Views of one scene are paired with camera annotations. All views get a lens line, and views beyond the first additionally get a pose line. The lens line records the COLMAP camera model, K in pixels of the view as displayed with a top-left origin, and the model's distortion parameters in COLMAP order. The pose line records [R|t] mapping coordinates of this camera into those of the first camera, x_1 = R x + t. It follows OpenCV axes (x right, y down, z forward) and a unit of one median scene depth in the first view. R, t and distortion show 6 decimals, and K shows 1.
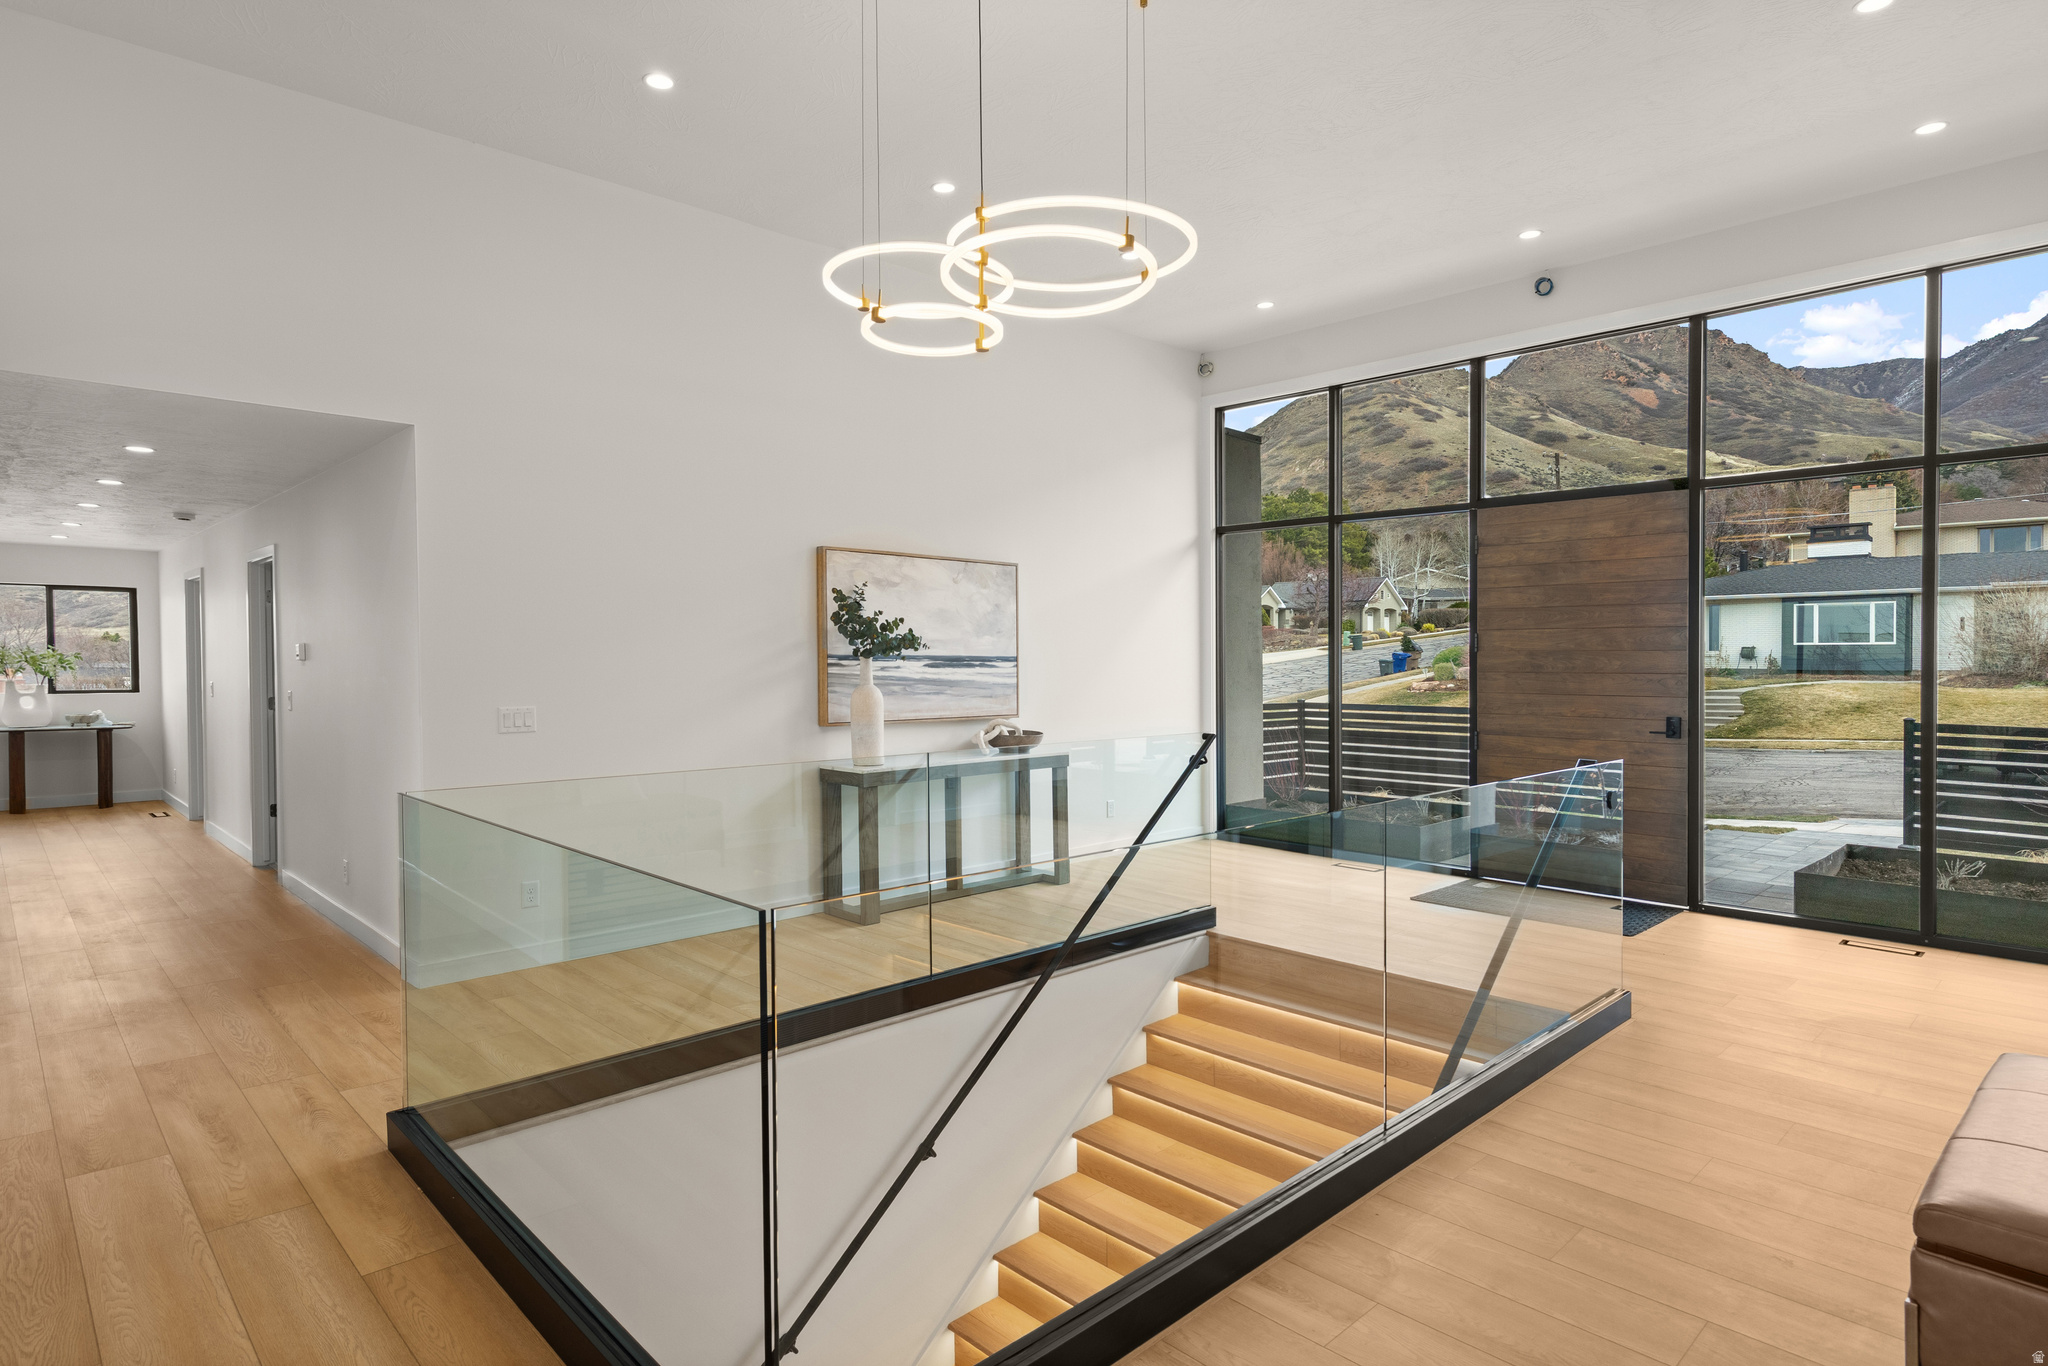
lens RADIAL K [[1089.8, 0, 1024.0], [0, 1089.8, 683.0], [0, 0, 1]] dist [0.000458, 0.000066]
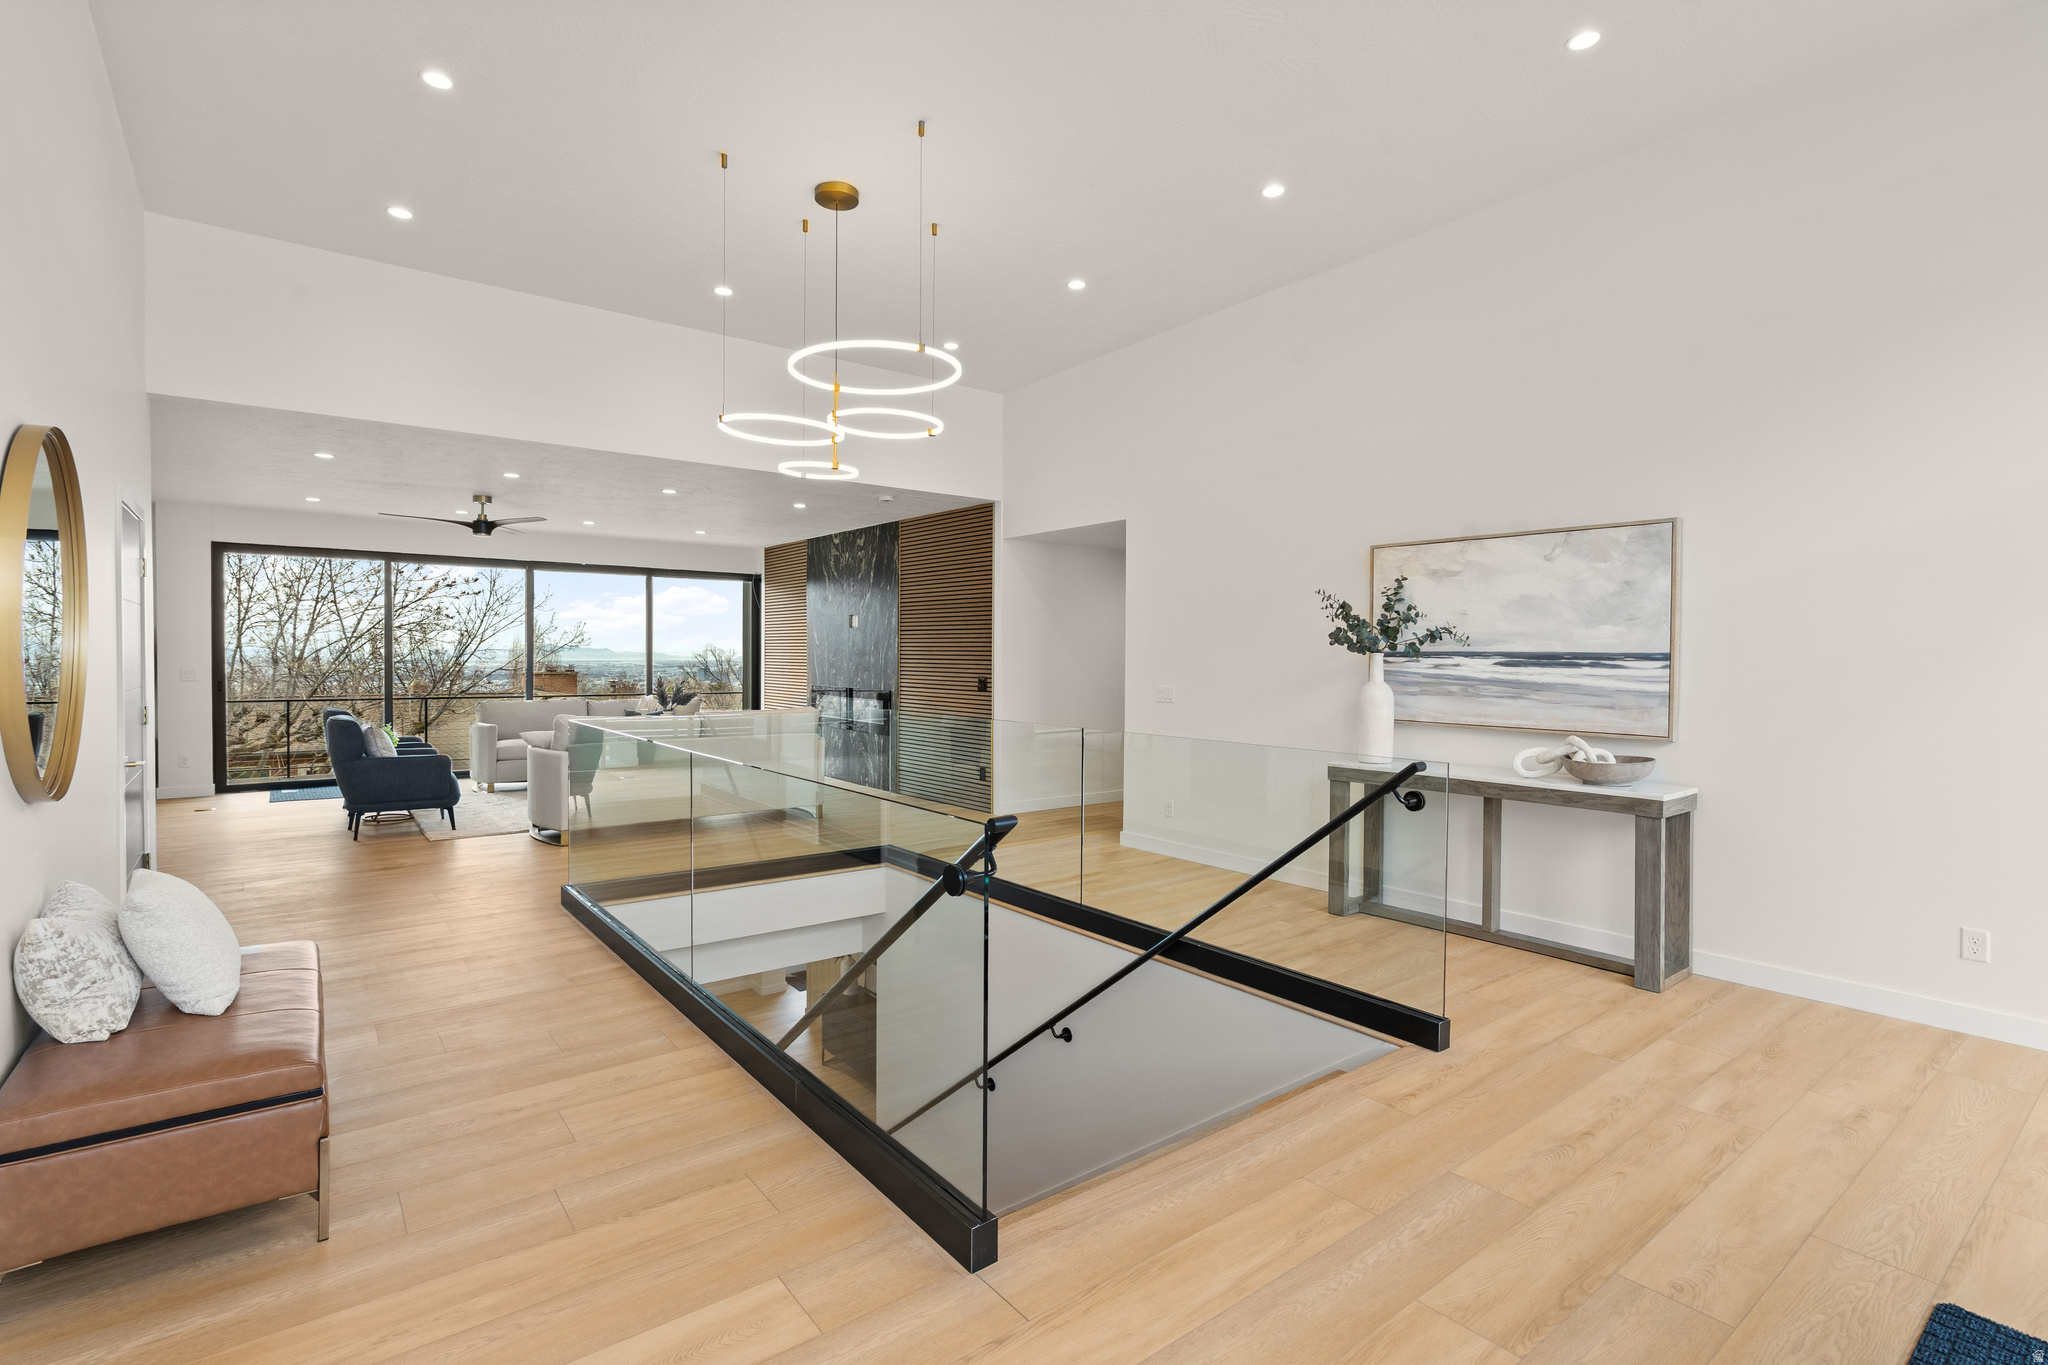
lens RADIAL K [[948.9, 0, 1024.0], [0, 948.9, 682.5], [0, 0, 1]] dist [-0.001700, -0.000113]
pose [[-0.106896, 0.025758, -0.993937, 0.693229], [-0.029225, 0.999151, 0.029037, -0.012218], [0.993841, 0.032152, -0.106052, 0.717733]]
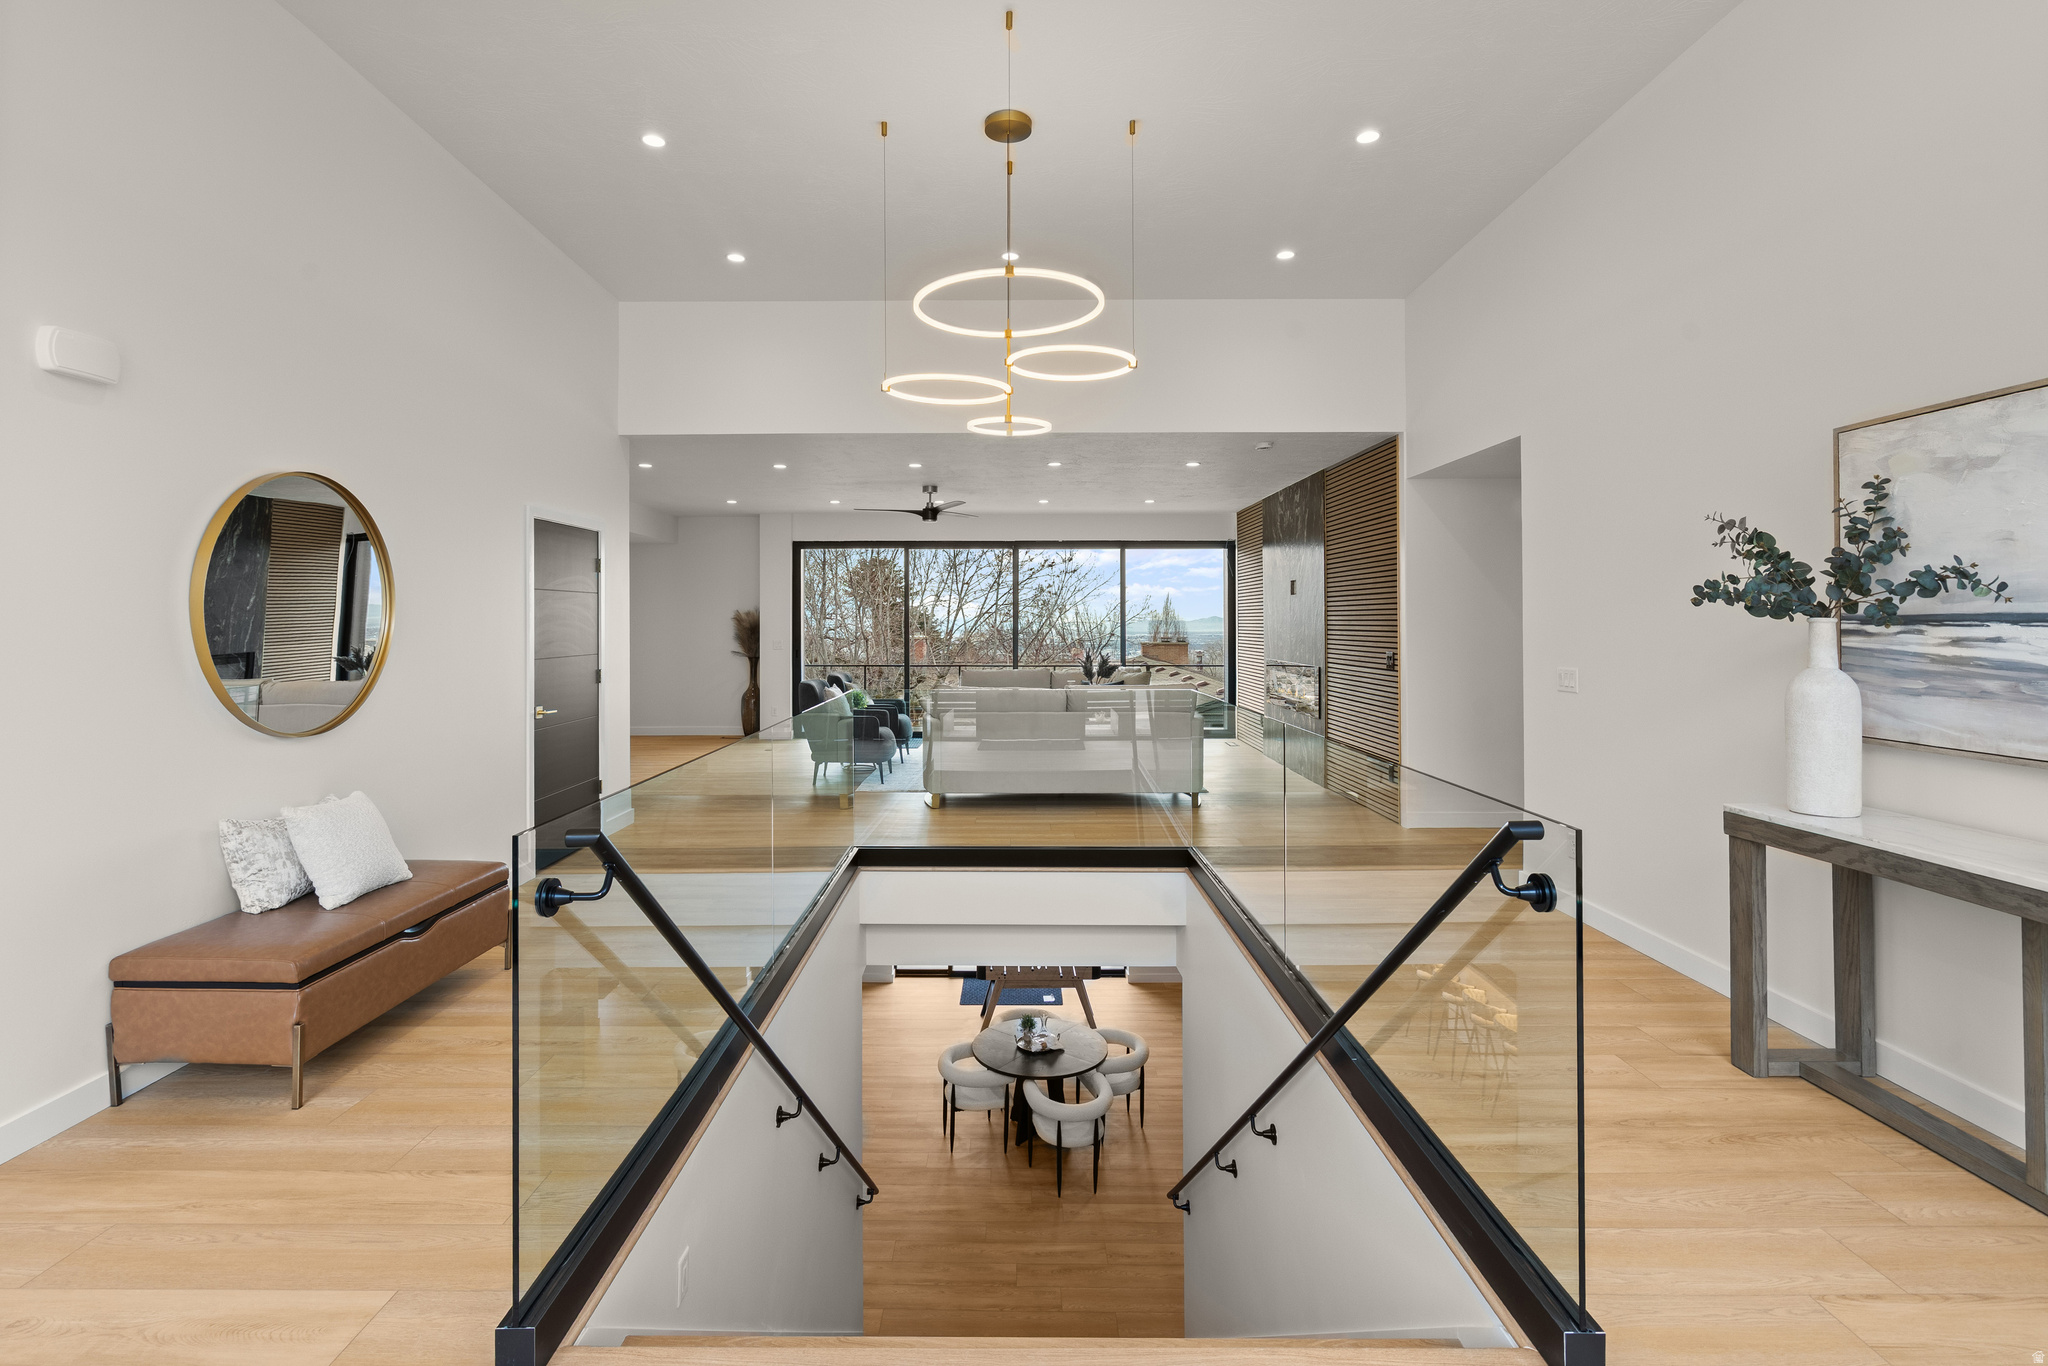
lens RADIAL K [[978.0, 0, 1010.9], [0, 978.0, 620.8], [0, 0, 1]] dist [-0.002641, -0.000056]
pose [[-0.697270, -0.002598, -0.716804, 0.463148], [-0.015194, 0.999822, 0.011156, -0.020328], [0.716648, 0.018669, -0.697185, 0.975234]]
